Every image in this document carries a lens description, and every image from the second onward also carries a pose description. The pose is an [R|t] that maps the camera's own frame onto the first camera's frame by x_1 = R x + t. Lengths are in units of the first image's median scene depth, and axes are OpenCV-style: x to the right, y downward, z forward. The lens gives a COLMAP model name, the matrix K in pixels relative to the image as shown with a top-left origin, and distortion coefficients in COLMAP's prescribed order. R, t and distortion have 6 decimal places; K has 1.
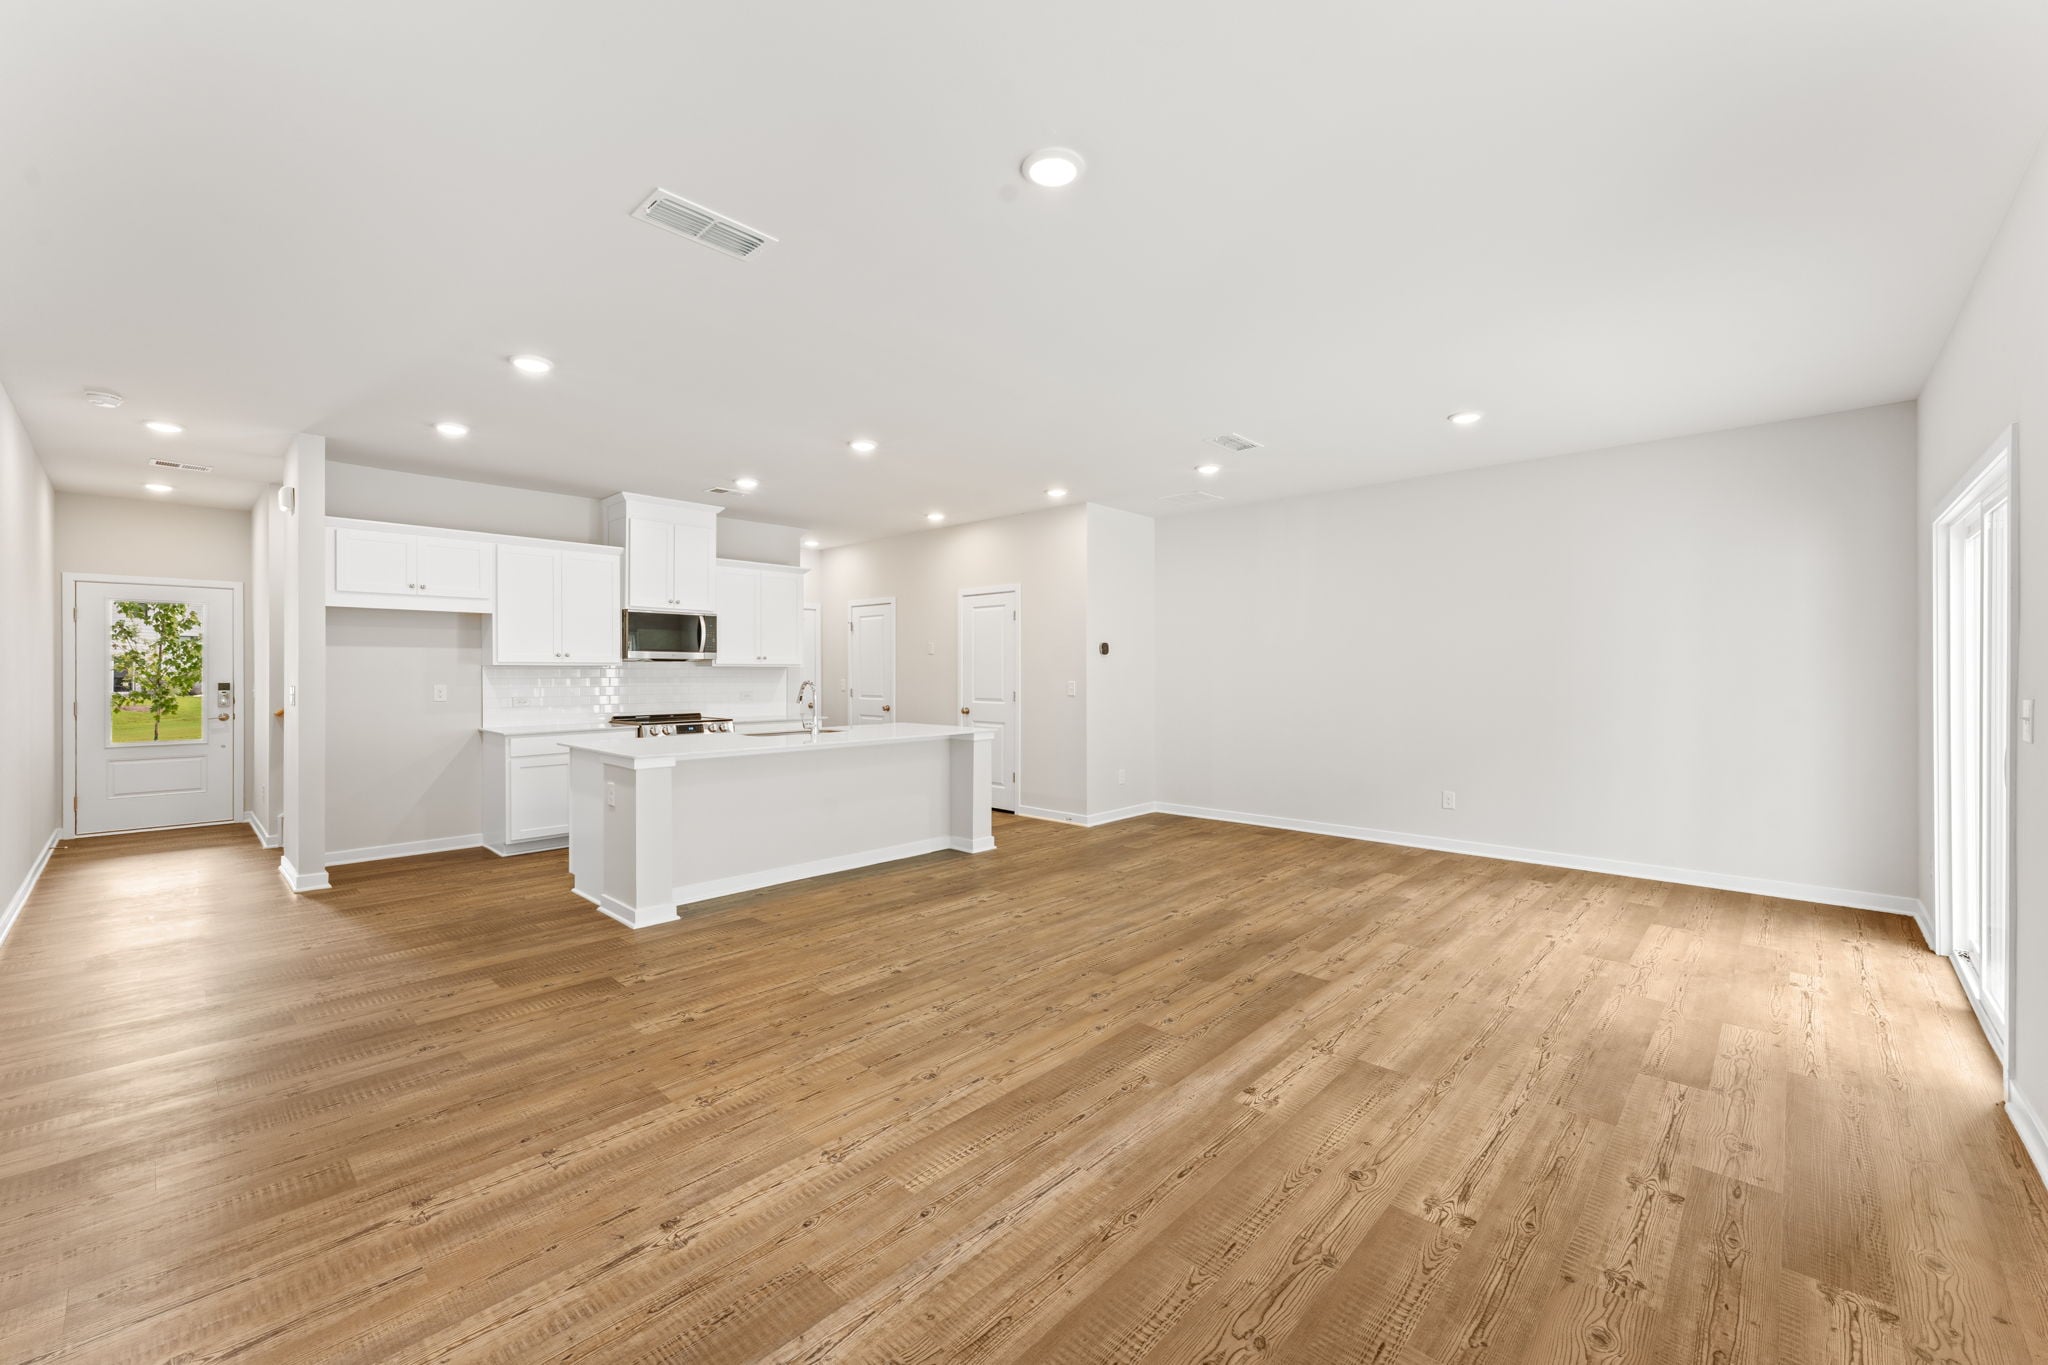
lens RADIAL K [[824.2, 0, 1015.4], [0, 824.2, 671.0], [0, 0, 1]] dist [-0.002276, 0.001390]
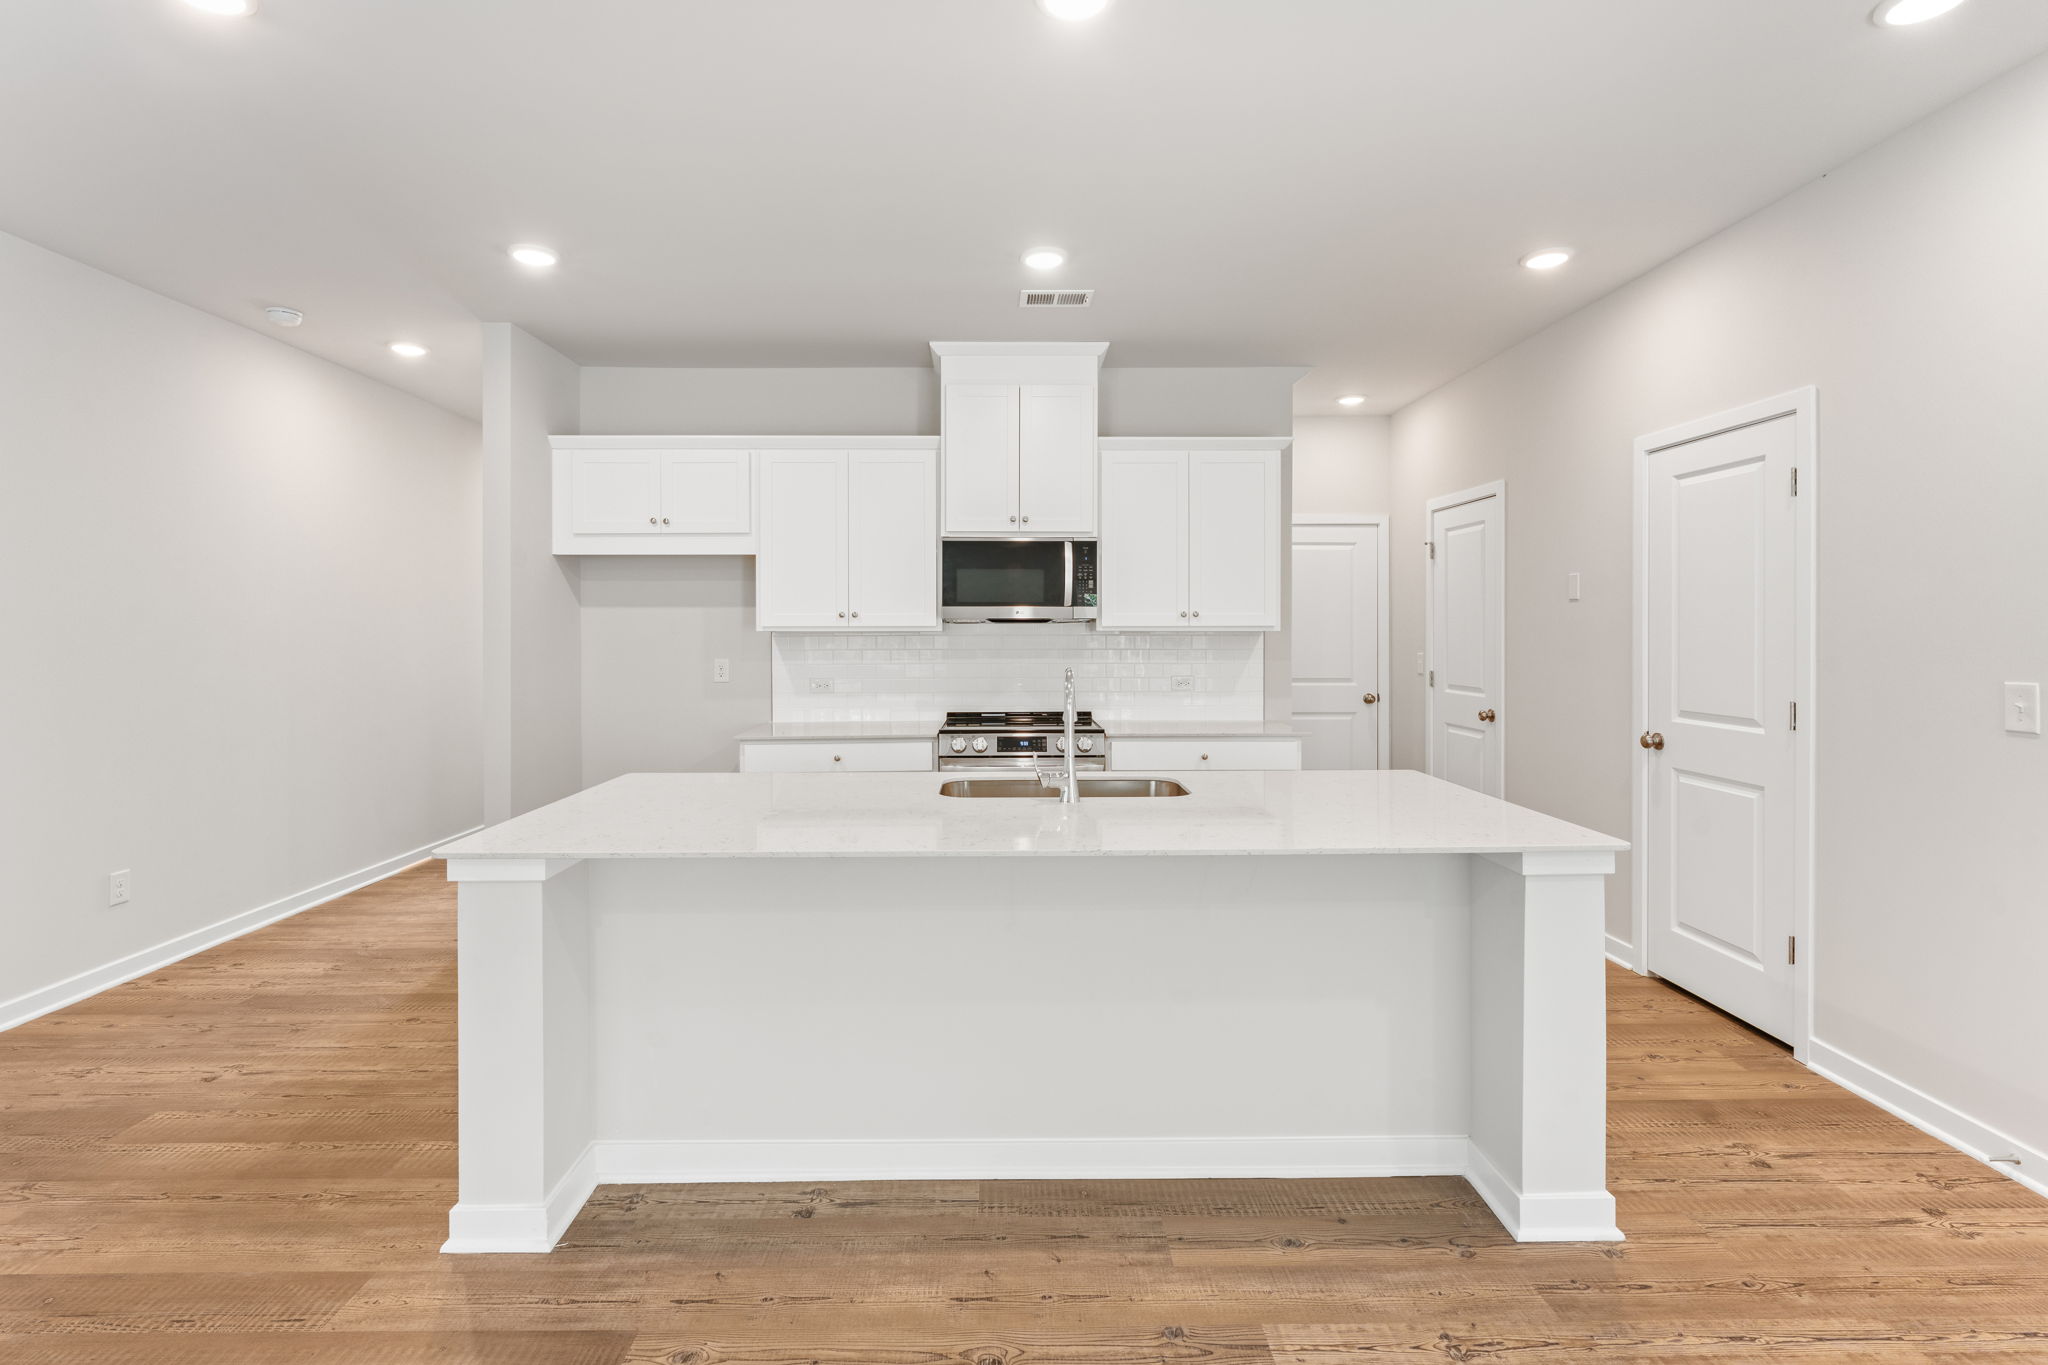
lens RADIAL K [[942.8, 0, 1007.7], [0, 942.8, 643.8], [0, 0, 1]] dist [0.001622, -0.000613]
pose [[0.695697, 0.009187, -0.718277, 0.086200], [0.002523, 0.999881, 0.015231, -0.010647], [0.718331, -0.012408, 0.695590, 0.794367]]
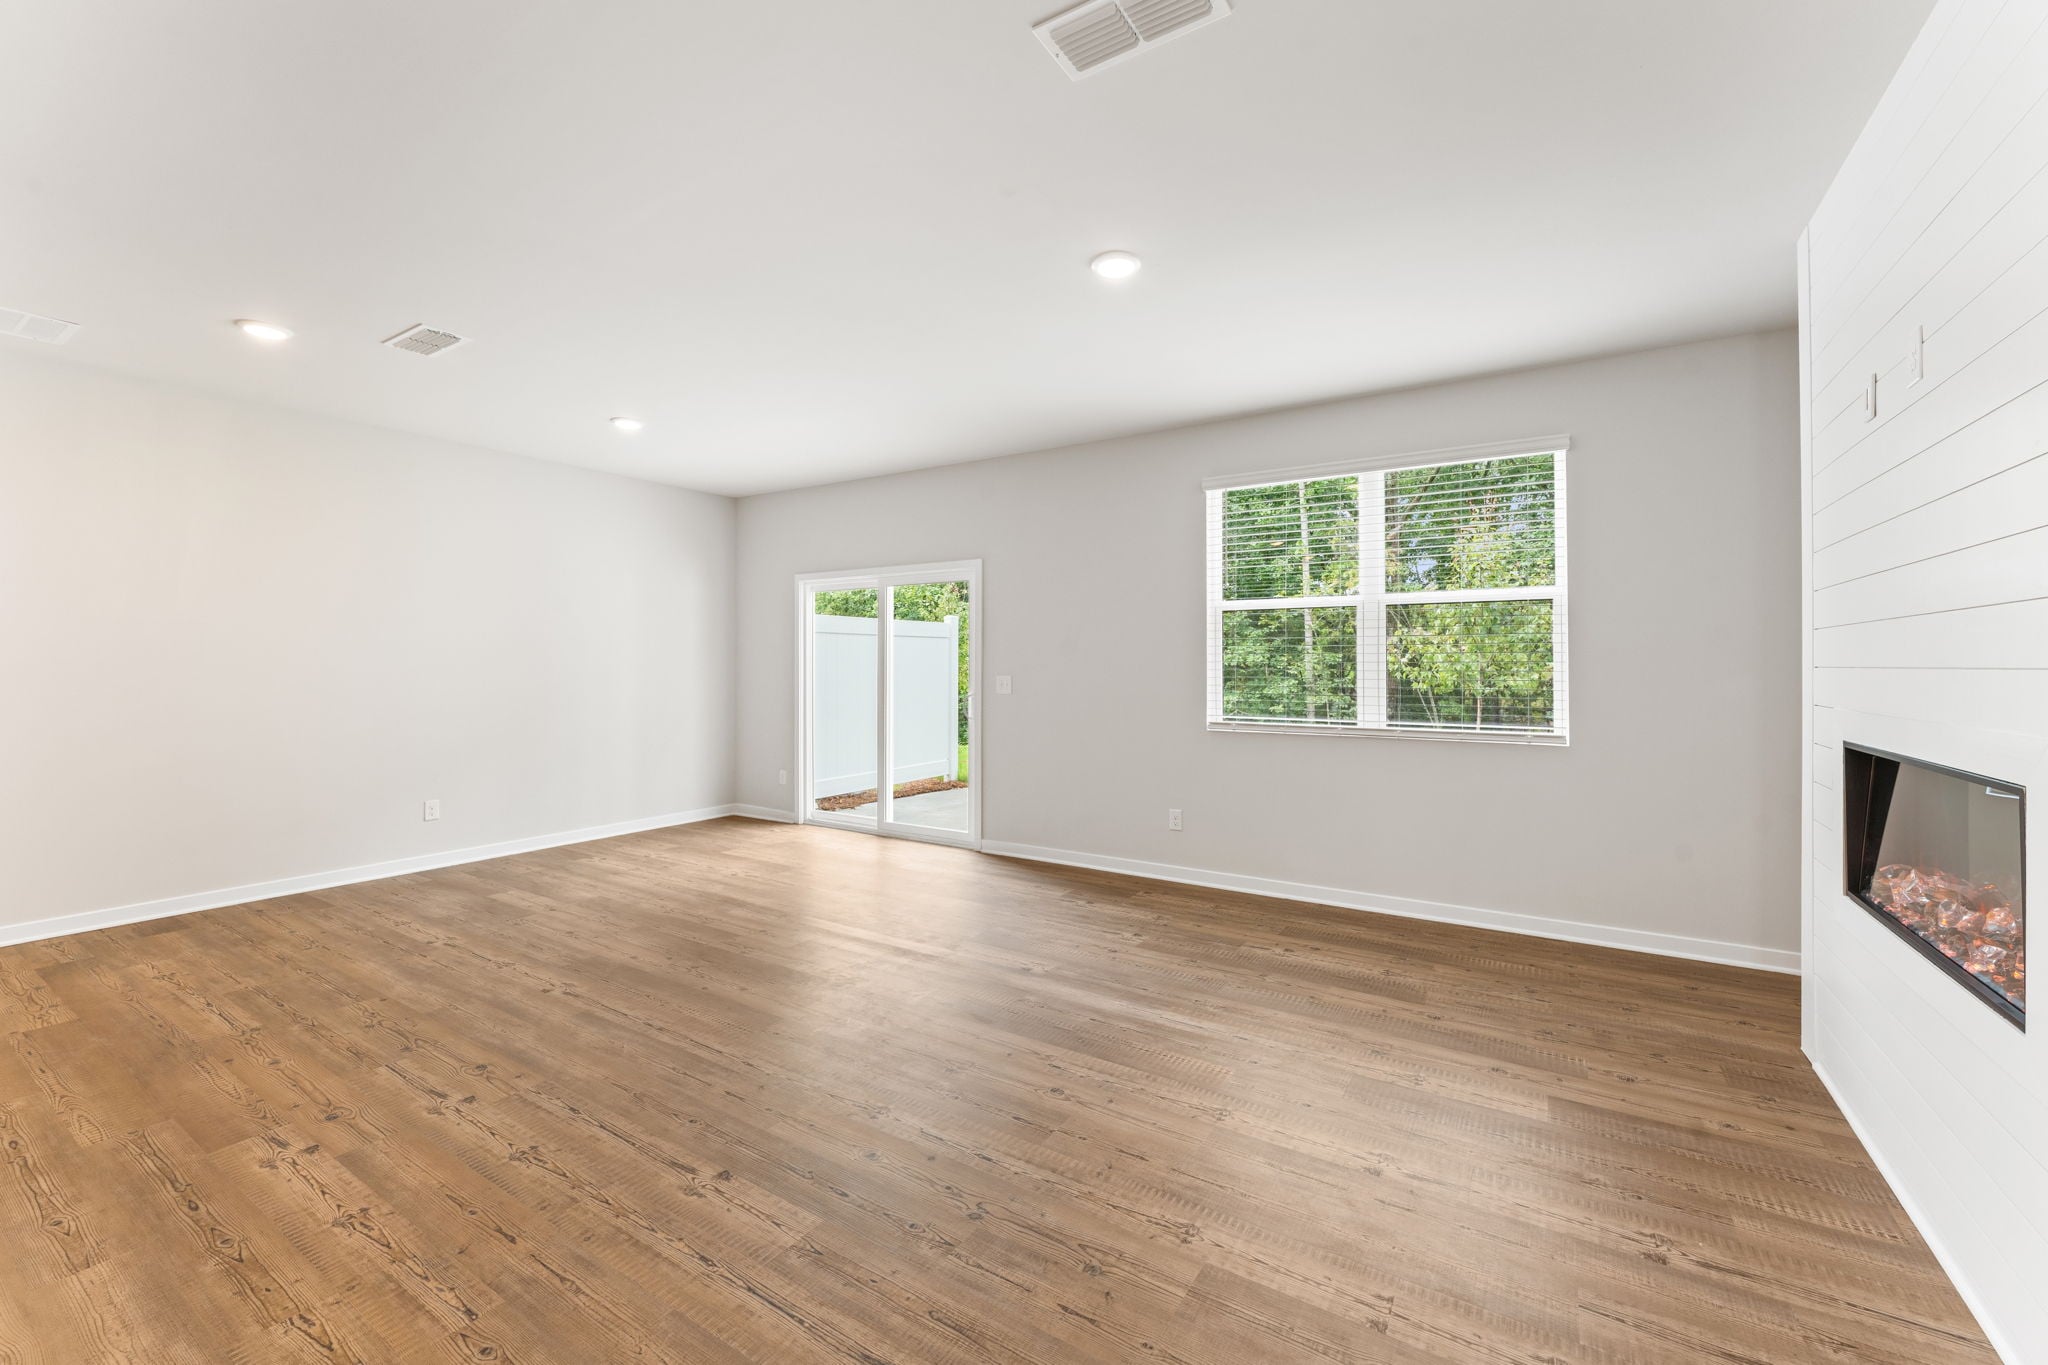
lens RADIAL K [[824.2, 0, 1024.3], [0, 824.2, 673.1], [0, 0, 1]] dist [-0.002276, 0.001390]
pose [[-0.187662, -0.009908, 0.982184, -0.589925], [-0.001793, 0.999951, 0.009744, 0.000142], [-0.982232, 0.000067, -0.187670, 0.699295]]
